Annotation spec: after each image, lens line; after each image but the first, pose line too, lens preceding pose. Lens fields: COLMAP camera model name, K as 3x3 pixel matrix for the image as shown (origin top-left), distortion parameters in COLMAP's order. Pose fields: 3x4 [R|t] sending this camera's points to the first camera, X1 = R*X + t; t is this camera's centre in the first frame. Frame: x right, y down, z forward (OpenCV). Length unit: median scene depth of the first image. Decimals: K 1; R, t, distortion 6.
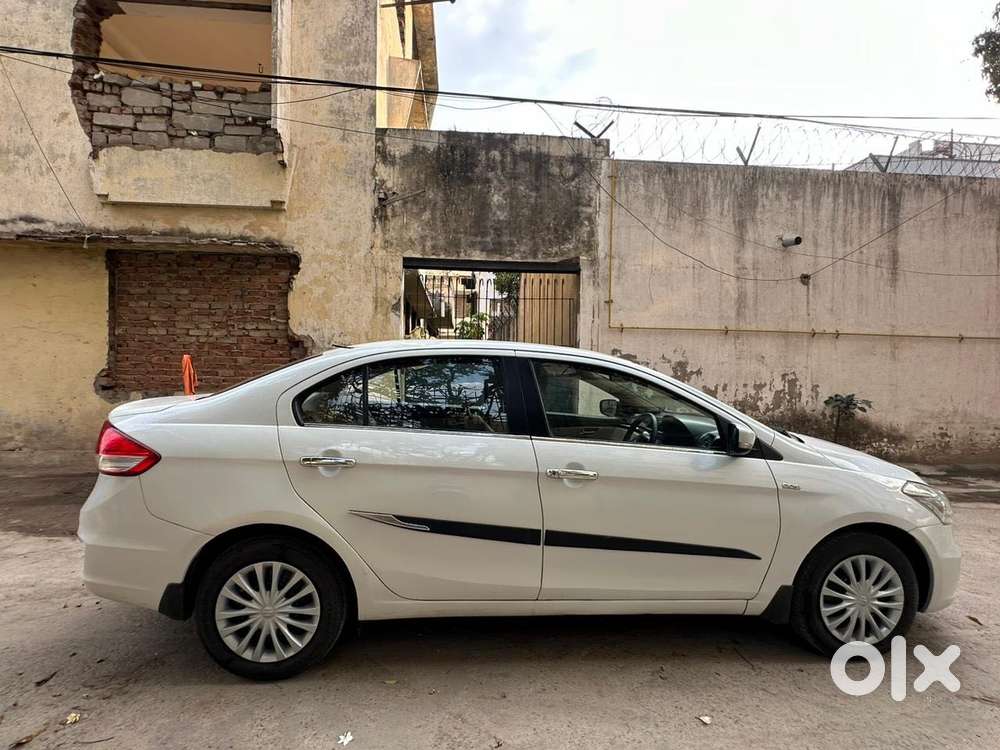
lens RADIAL K [[524.9, 0, 498.8], [0, 524.9, 370.2], [0, 0, 1]] dist [-0.001737, 0.001500]
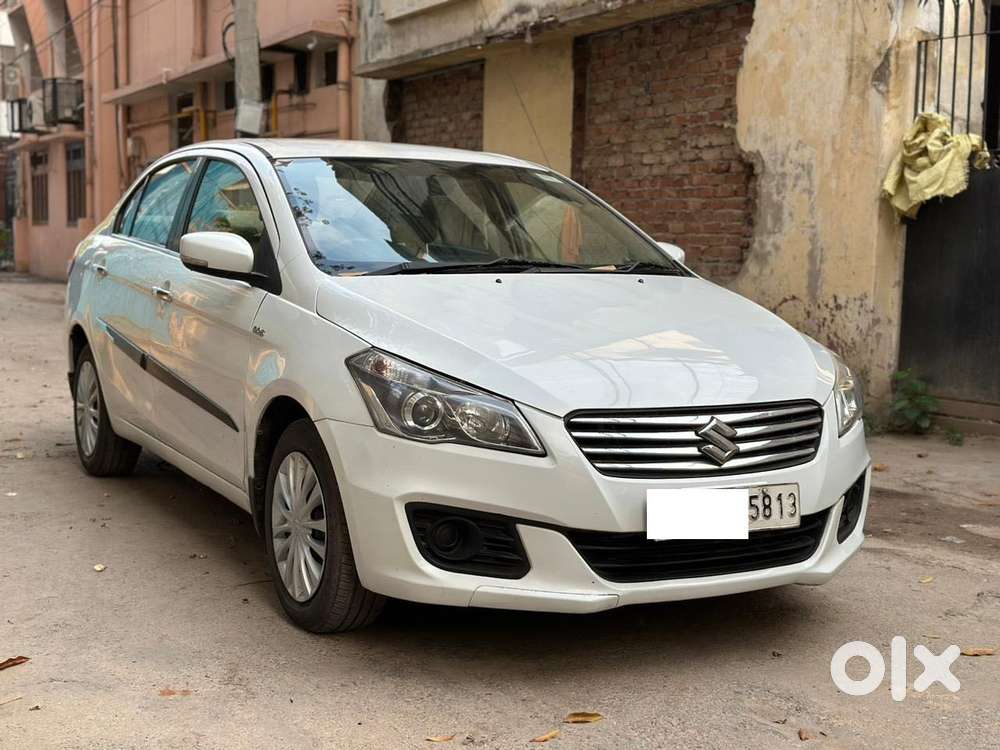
lens RADIAL K [[1400.9, 0, 491.3], [0, 1400.9, 378.9], [0, 0, 1]] dist [0.134610, 0.000000]
pose [[0.386827, 0.085041, -0.918223, 0.829676], [-0.021688, 0.996302, 0.083135, 0.047082], [0.921897, -0.012244, 0.387241, 0.212524]]
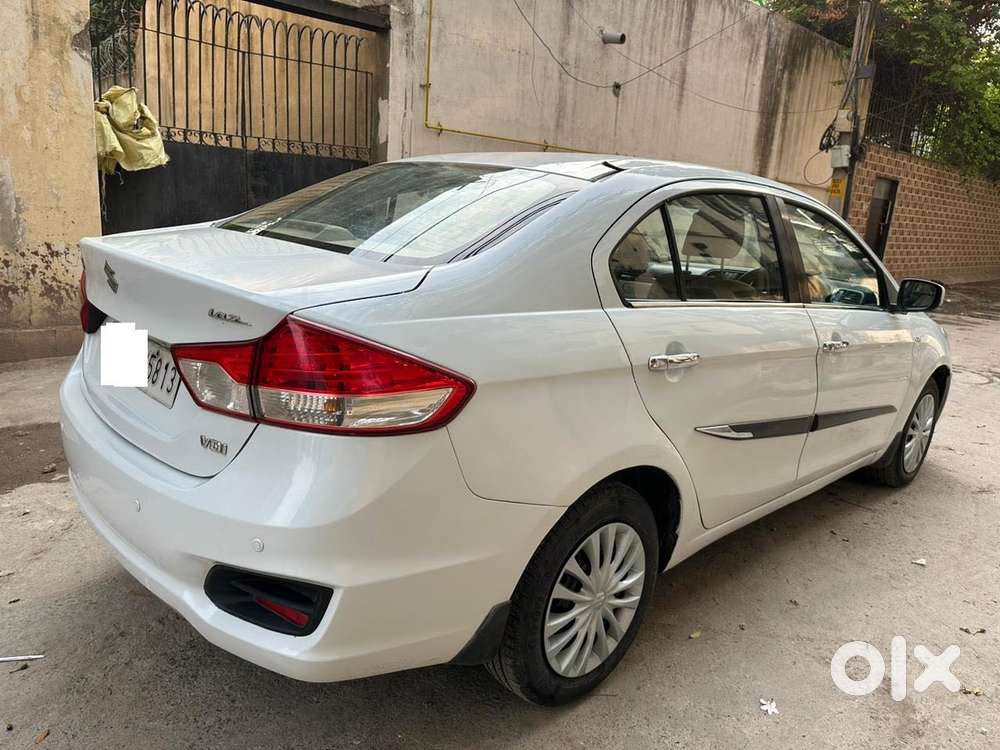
lens RADIAL K [[709.5, 0, 508.3], [0, 709.5, 375.1], [0, 0, 1]] dist [0.039181, -0.050606]
pose [[0.778072, -0.111916, 0.618125, -0.337492], [-0.056992, 0.967367, 0.246888, -0.002696], [-0.625584, -0.227325, 0.746303, 0.161007]]
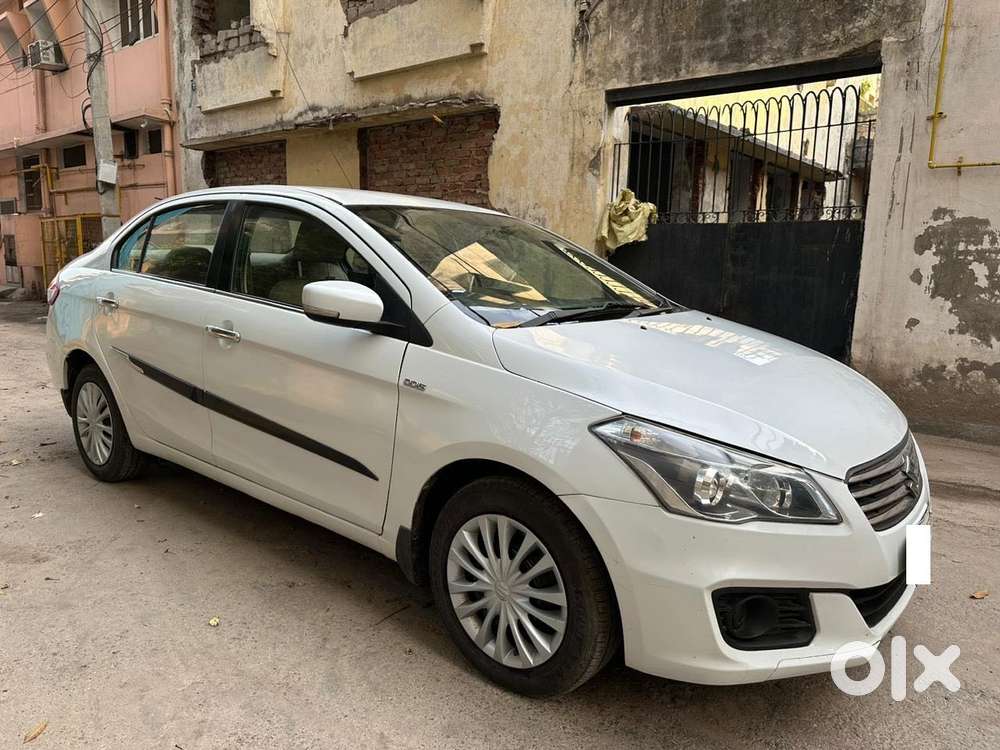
lens RADIAL K [[709.5, 0, 504.2], [0, 709.5, 382.8], [0, 0, 1]] dist [0.039181, -0.050606]
pose [[0.713583, 0.124369, -0.689443, 0.449259], [-0.019905, 0.987318, 0.157501, 0.029729], [0.700288, -0.098667, 0.707009, 0.168494]]
